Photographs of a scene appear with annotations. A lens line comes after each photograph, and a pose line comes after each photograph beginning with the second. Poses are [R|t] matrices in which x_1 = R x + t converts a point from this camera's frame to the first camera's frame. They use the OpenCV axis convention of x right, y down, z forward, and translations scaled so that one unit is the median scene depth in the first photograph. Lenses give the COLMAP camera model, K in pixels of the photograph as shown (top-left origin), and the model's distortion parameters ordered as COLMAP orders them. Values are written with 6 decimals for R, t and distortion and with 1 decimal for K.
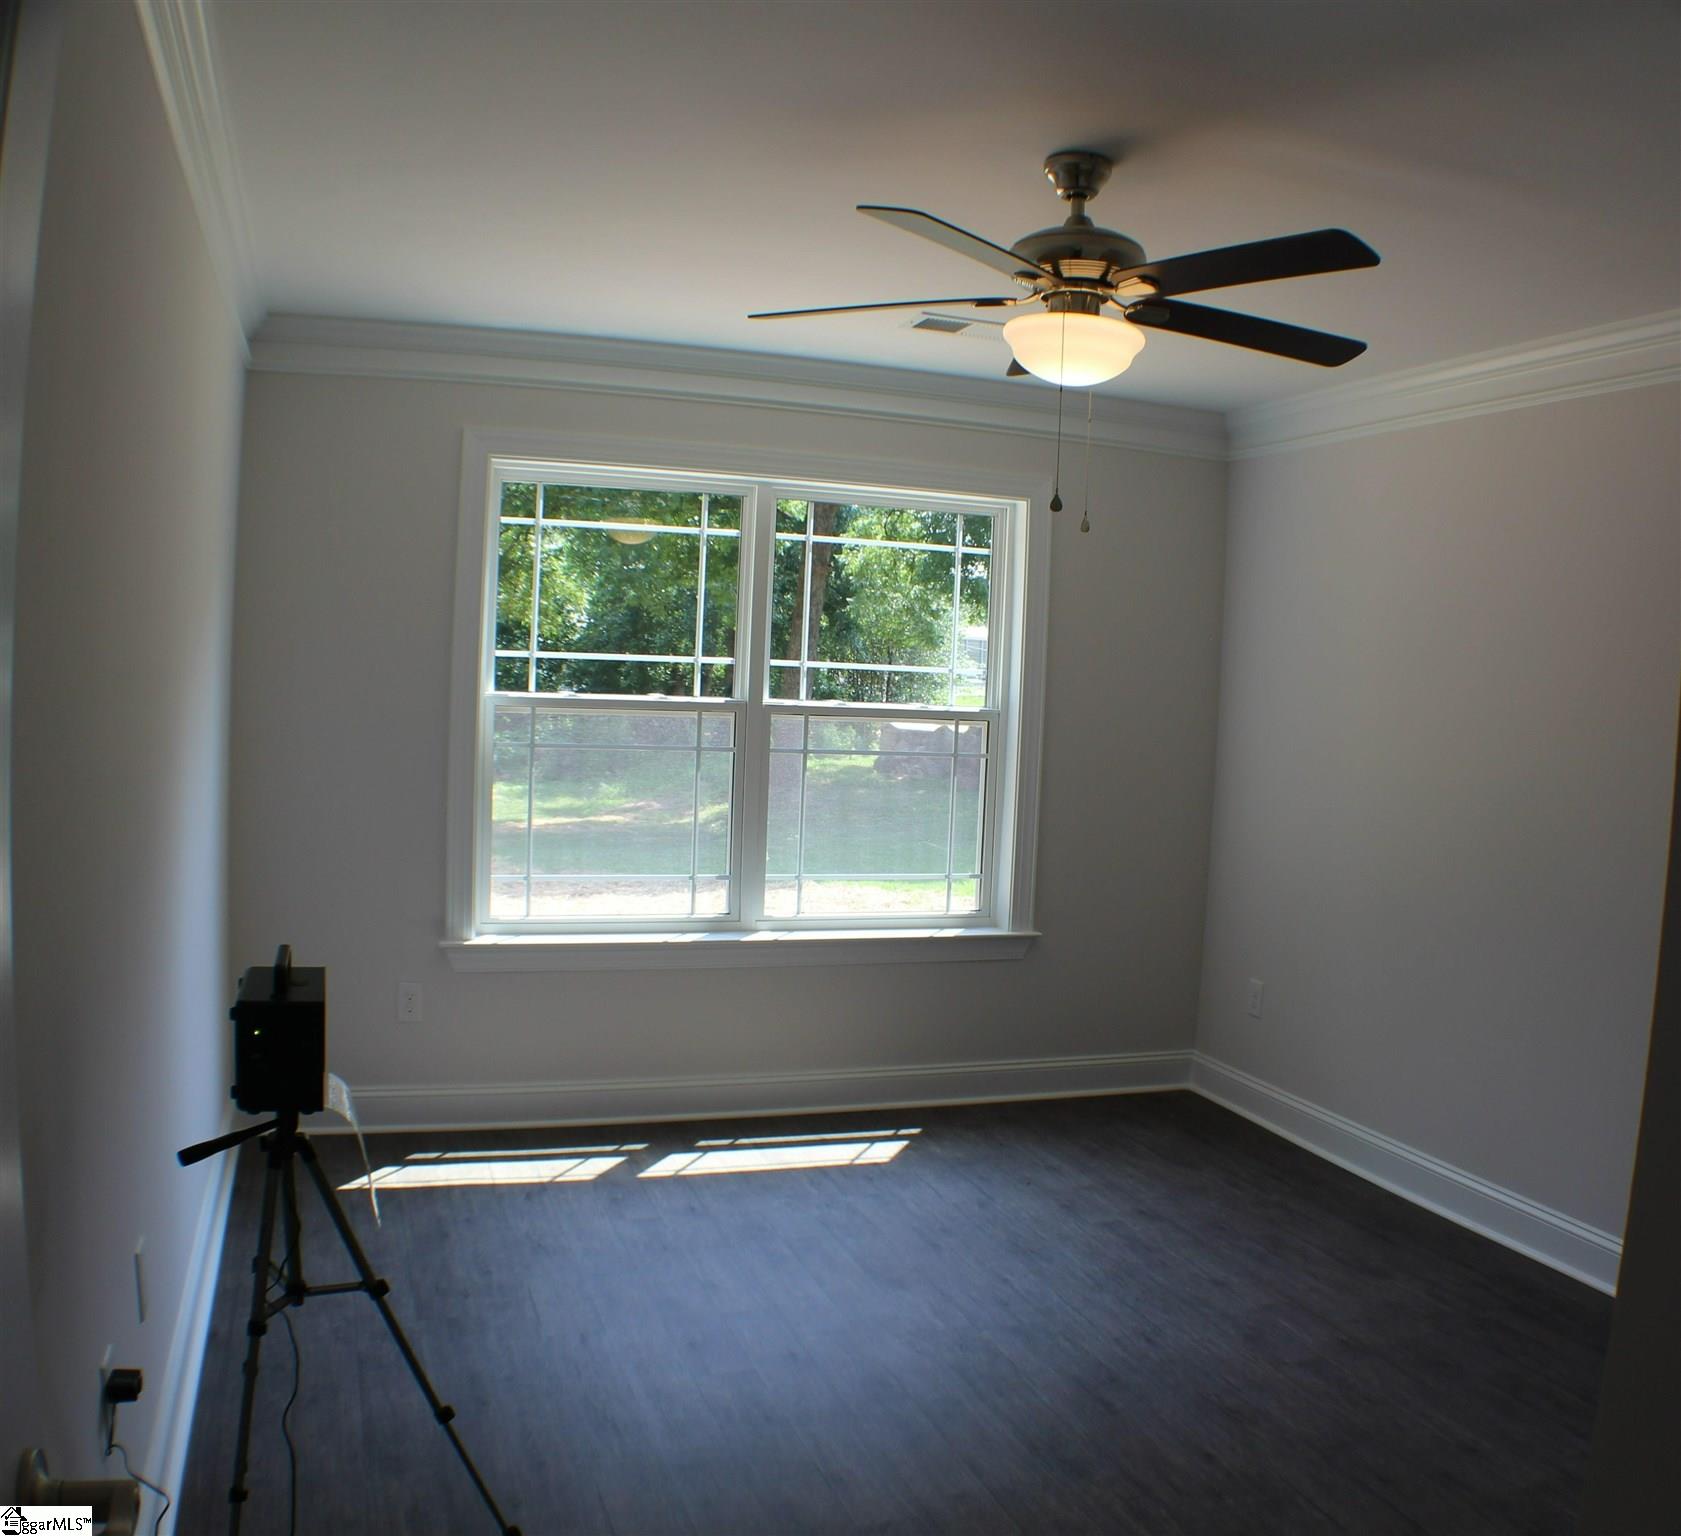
lens RADIAL K [[1449.2, 0, 838.3], [0, 1449.2, 802.2], [0, 0, 1]] dist [-0.174955, 0.011163]
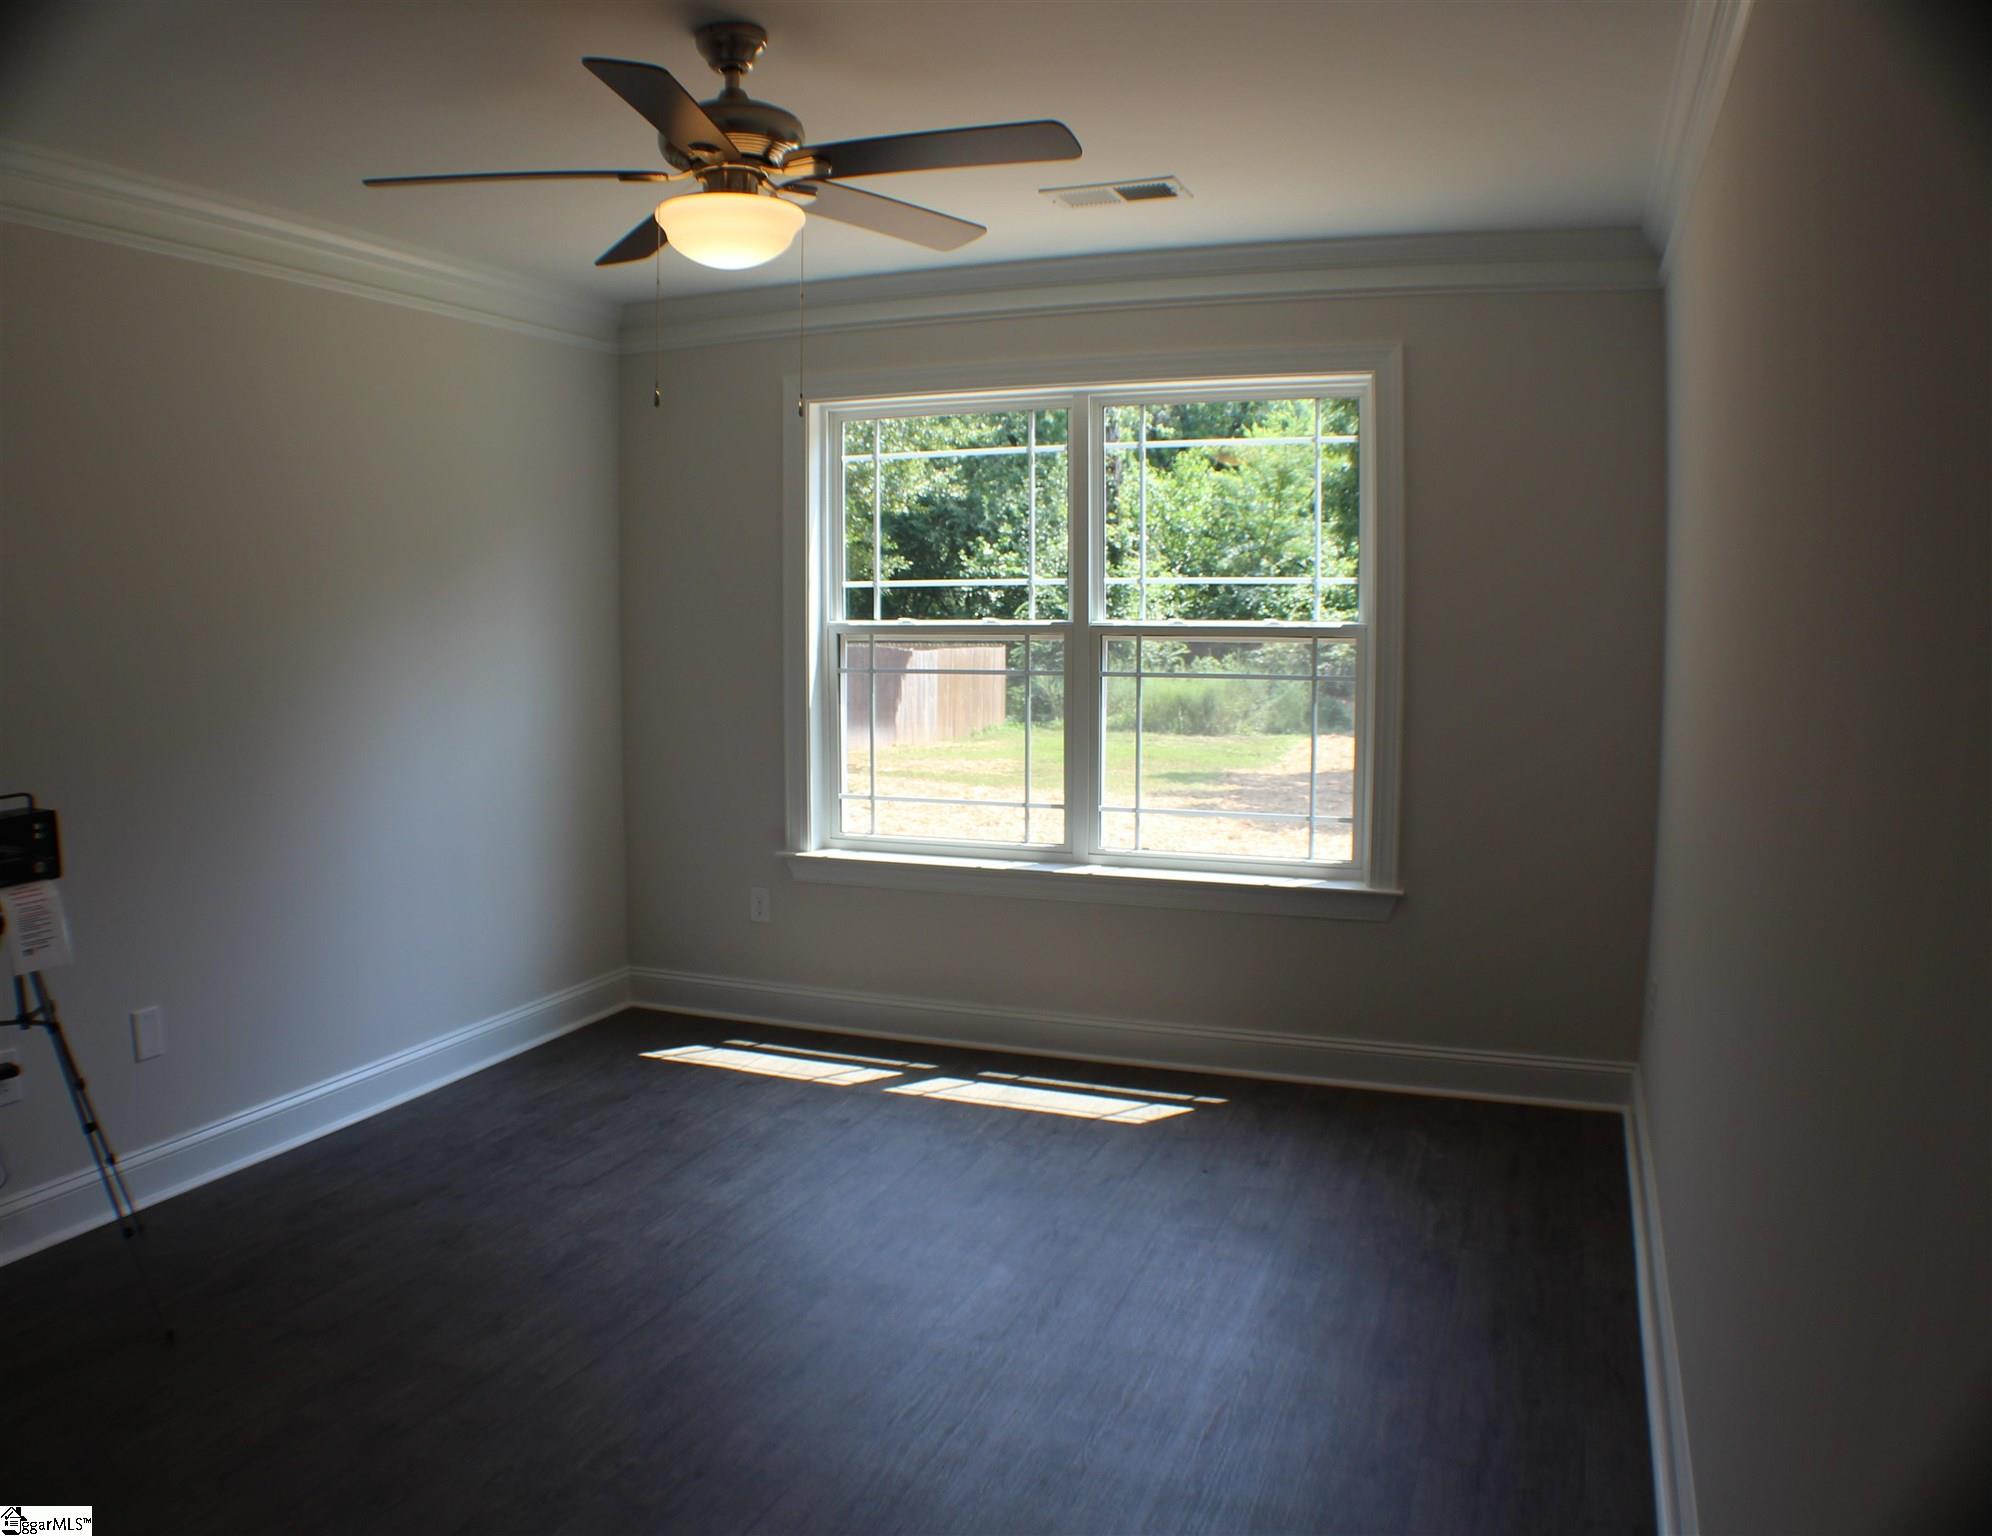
lens RADIAL K [[1523.2, 0, 996.0], [0, 1523.2, 768.0], [0, 0, 1]] dist [-0.157031, 0.011394]
pose [[0.766726, 0.028289, -0.641351, 0.572079], [-0.019604, 0.999594, 0.020655, 0.006691], [0.641675, -0.003263, 0.766969, 0.207074]]
